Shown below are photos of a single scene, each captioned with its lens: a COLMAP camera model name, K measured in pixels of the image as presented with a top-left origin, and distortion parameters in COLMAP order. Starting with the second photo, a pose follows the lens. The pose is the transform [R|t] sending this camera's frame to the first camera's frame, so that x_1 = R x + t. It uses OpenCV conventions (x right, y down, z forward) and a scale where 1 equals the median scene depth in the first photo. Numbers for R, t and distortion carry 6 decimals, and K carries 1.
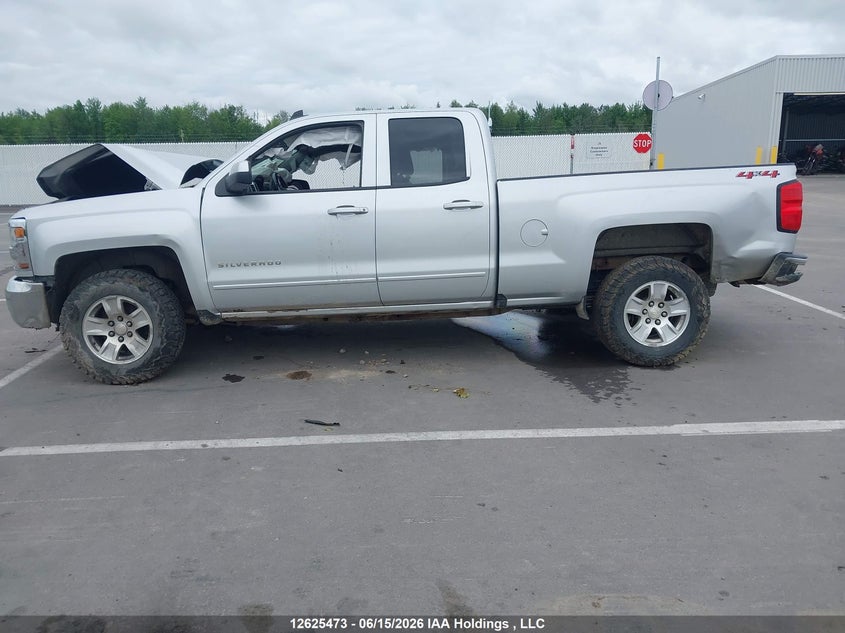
lens RADIAL K [[676.9, 0, 422.5], [0, 676.9, 316.5], [0, 0, 1]] dist [0.014596, -0.007965]
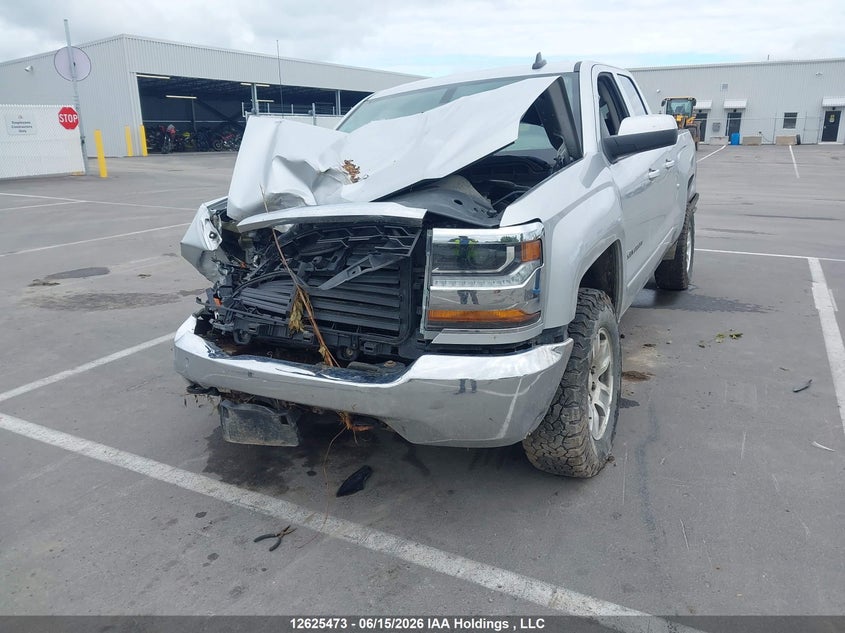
lens RADIAL K [[676.9, 0, 422.5], [0, 676.9, 316.5], [0, 0, 1]] dist [0.014596, -0.007965]
pose [[0.489462, -0.222085, 0.843271, -0.973353], [0.202405, 0.969550, 0.137859, -0.148535], [-0.848210, 0.103205, 0.519509, 0.754680]]
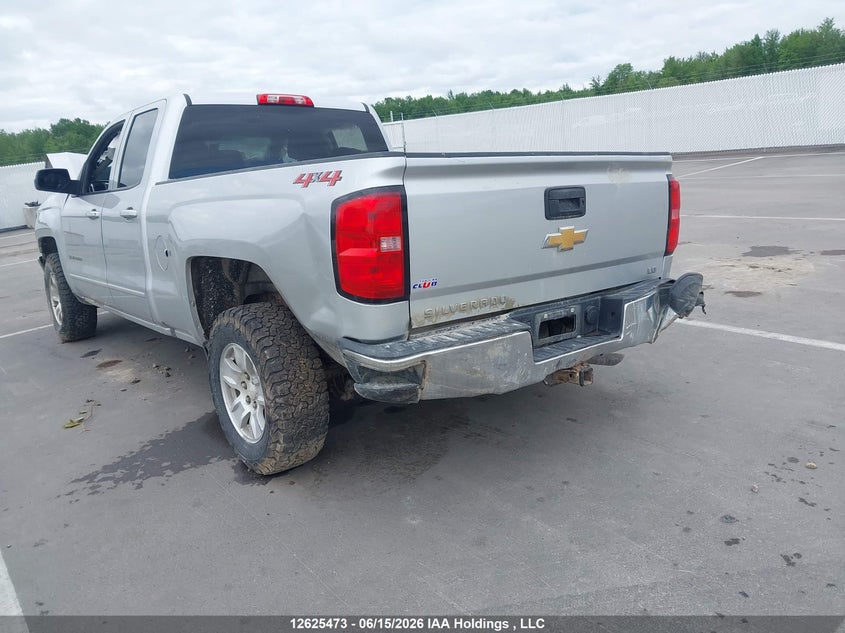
lens RADIAL K [[676.9, 0, 422.5], [0, 676.9, 316.5], [0, 0, 1]] dist [0.014596, -0.007965]
pose [[0.591945, 0.165626, -0.788777, 0.927605], [-0.094378, 0.986169, 0.136247, -0.177131], [0.800433, -0.006207, 0.599390, 0.729812]]
